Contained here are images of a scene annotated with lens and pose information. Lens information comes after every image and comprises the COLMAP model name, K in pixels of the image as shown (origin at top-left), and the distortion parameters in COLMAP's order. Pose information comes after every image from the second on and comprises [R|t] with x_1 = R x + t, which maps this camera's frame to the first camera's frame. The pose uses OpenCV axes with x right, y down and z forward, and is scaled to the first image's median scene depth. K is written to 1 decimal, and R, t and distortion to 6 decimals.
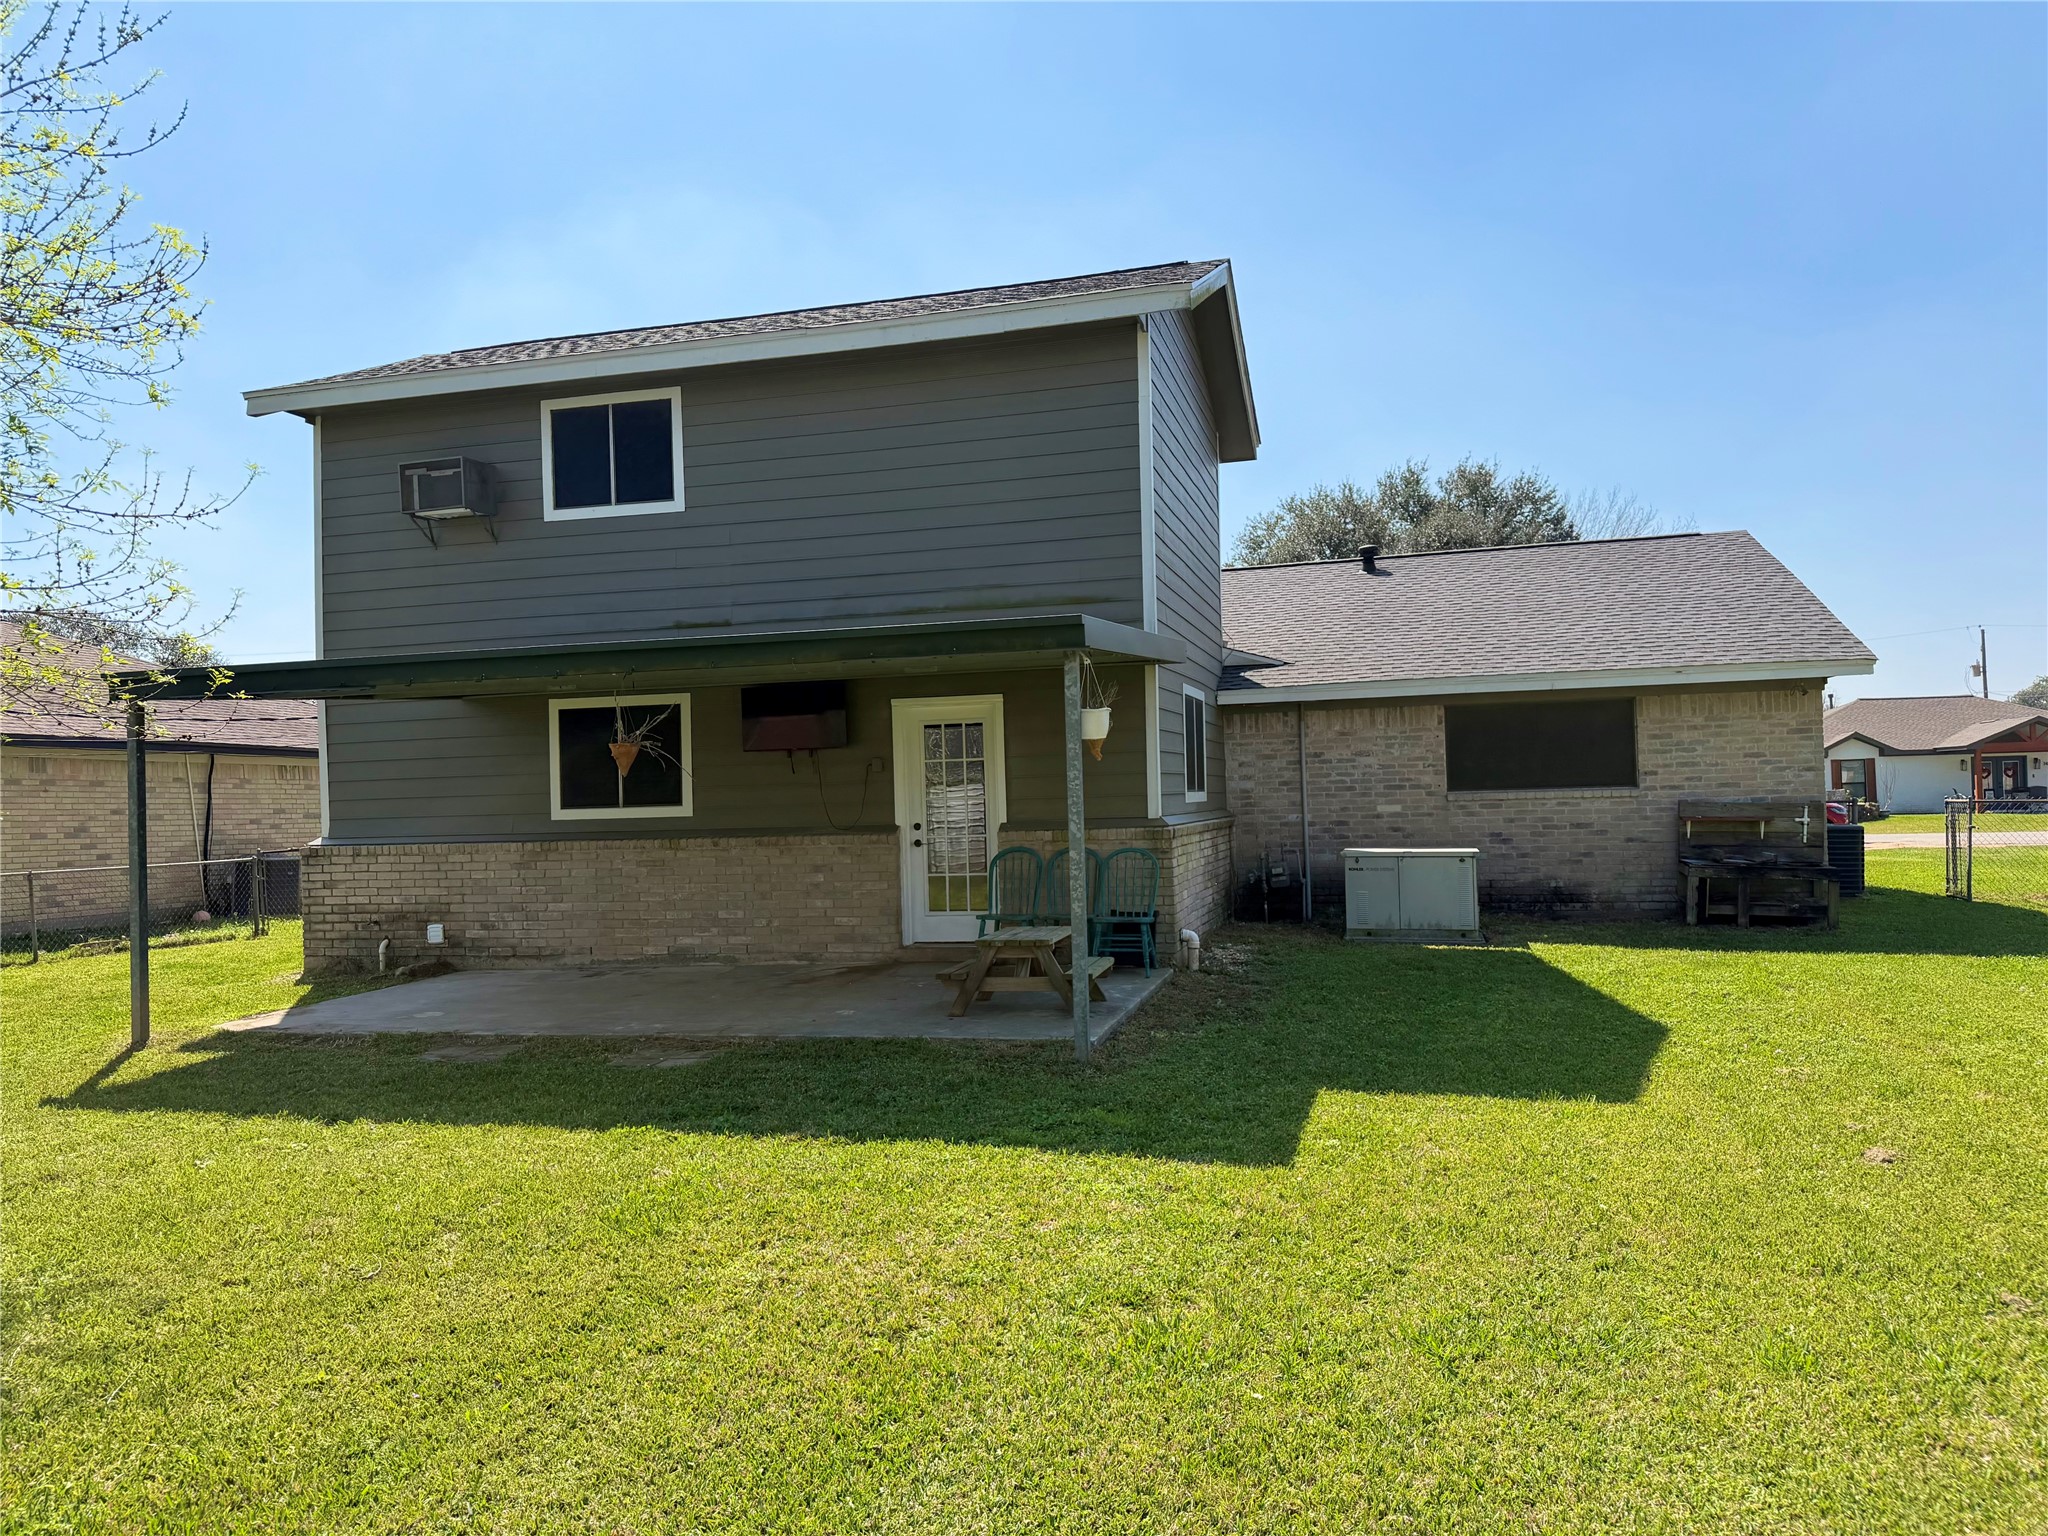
lens RADIAL K [[1453.4, 0, 1026.8], [0, 1453.4, 769.5], [0, 0, 1]] dist [0.025181, -0.014483]
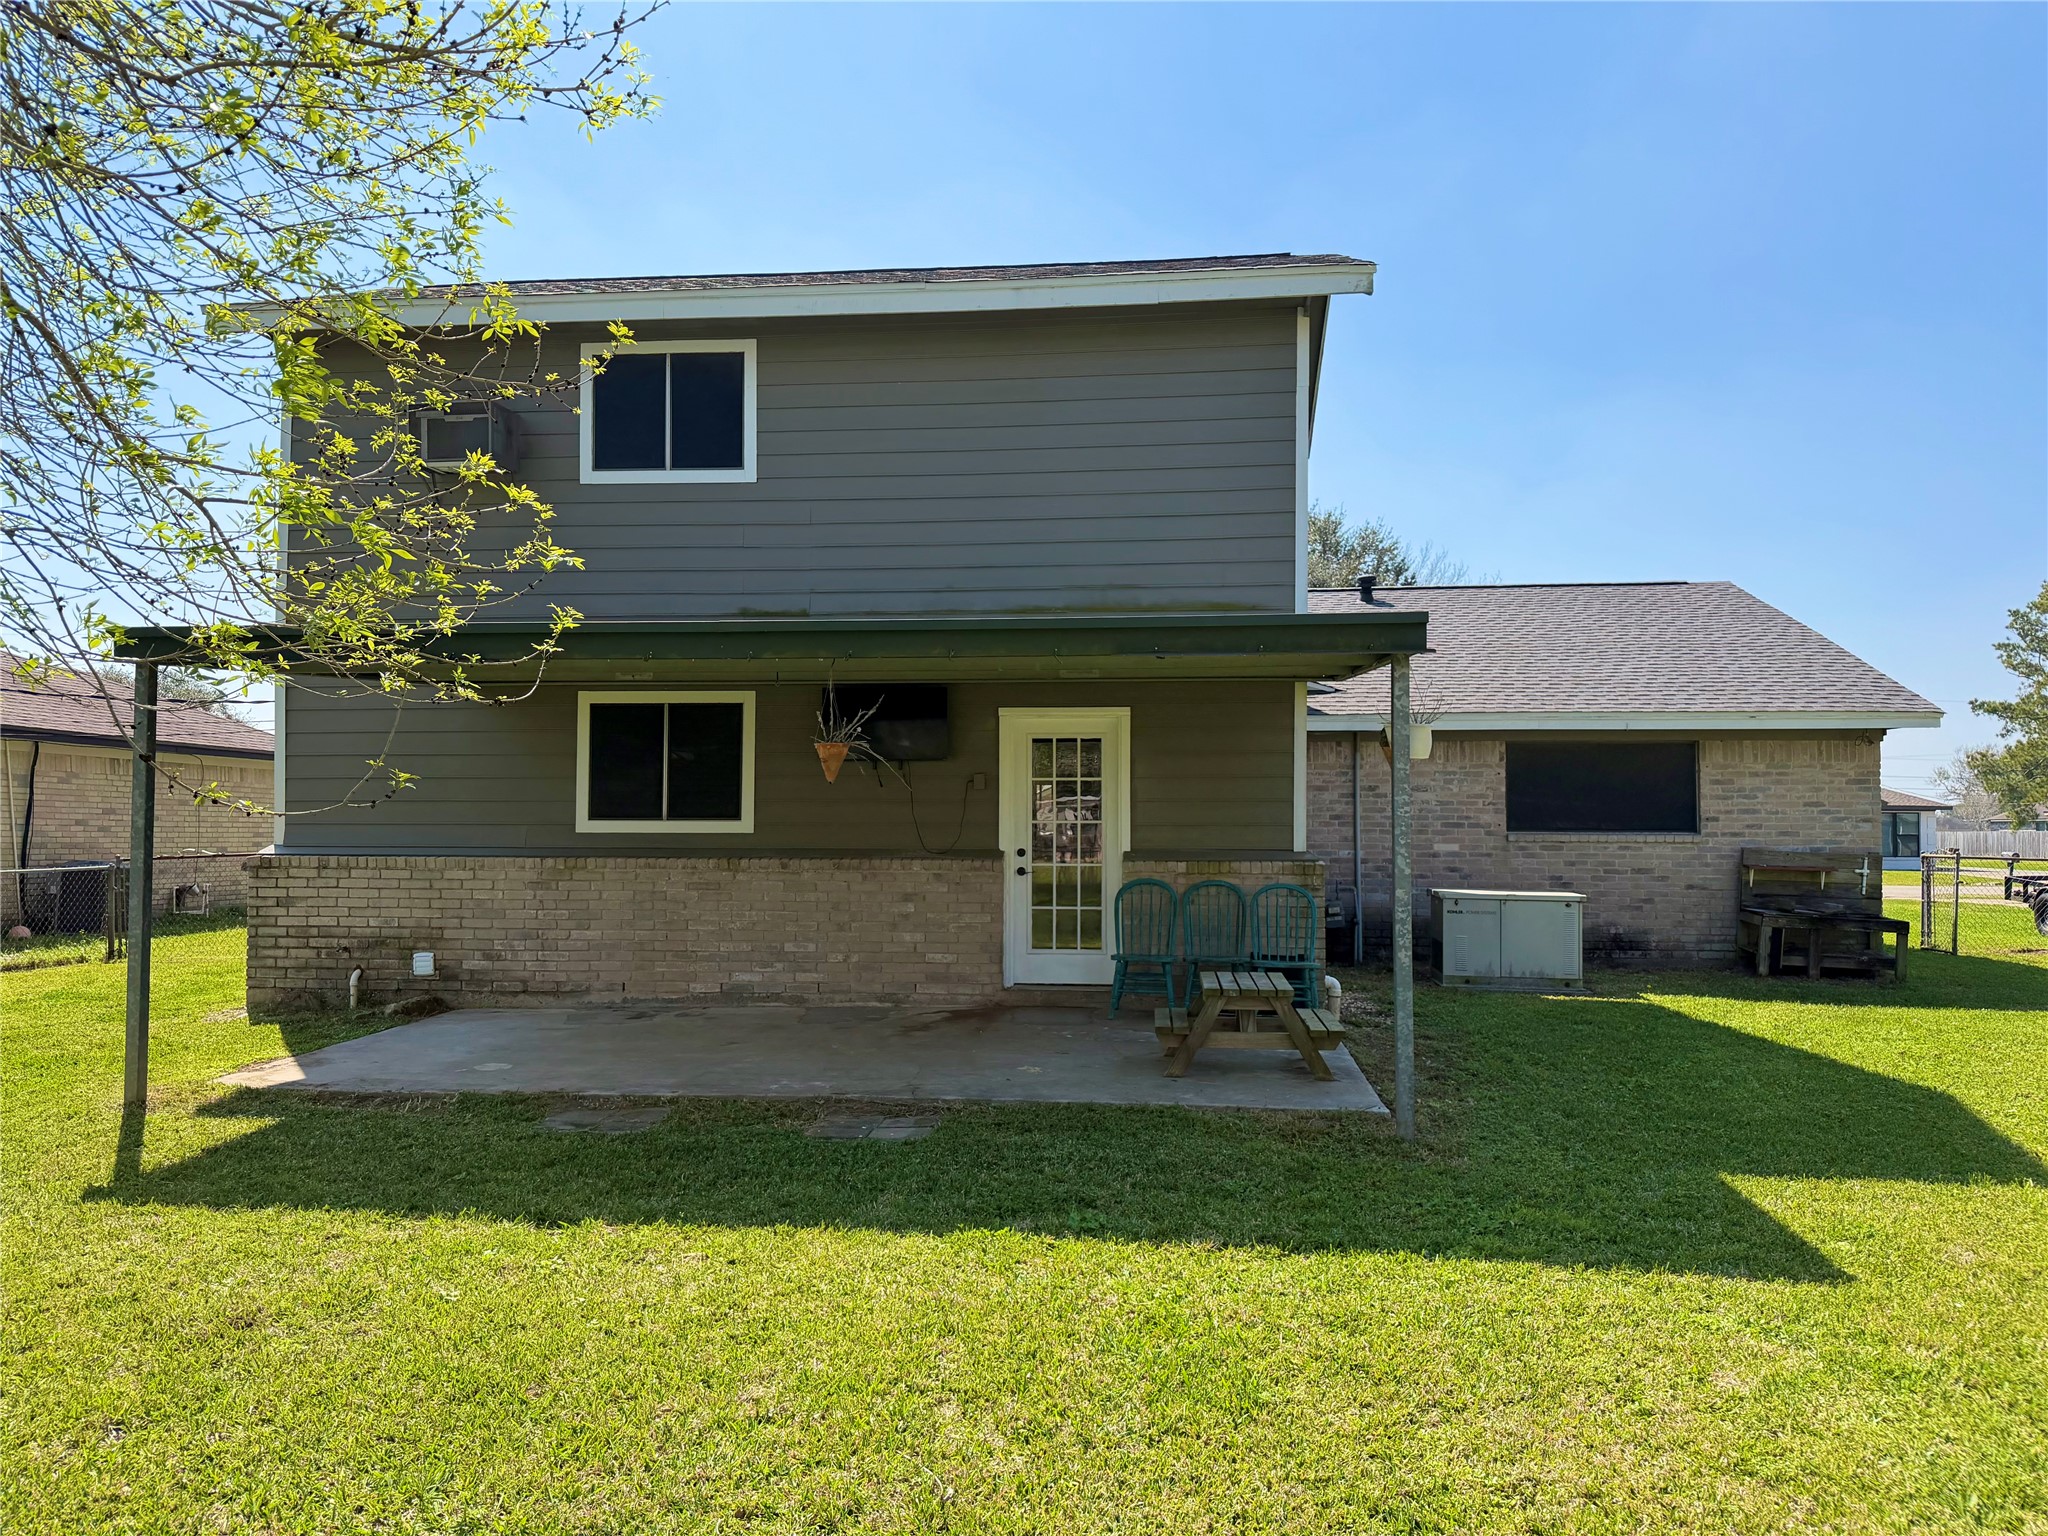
lens RADIAL K [[1453.4, 0, 1034.9], [0, 1453.4, 769.9], [0, 0, 1]] dist [0.025181, -0.014483]
pose [[0.987009, 0.037815, 0.156152, -0.199577], [-0.034754, 0.999147, -0.022289, 0.008022], [-0.156862, 0.016573, 0.987482, 0.118144]]
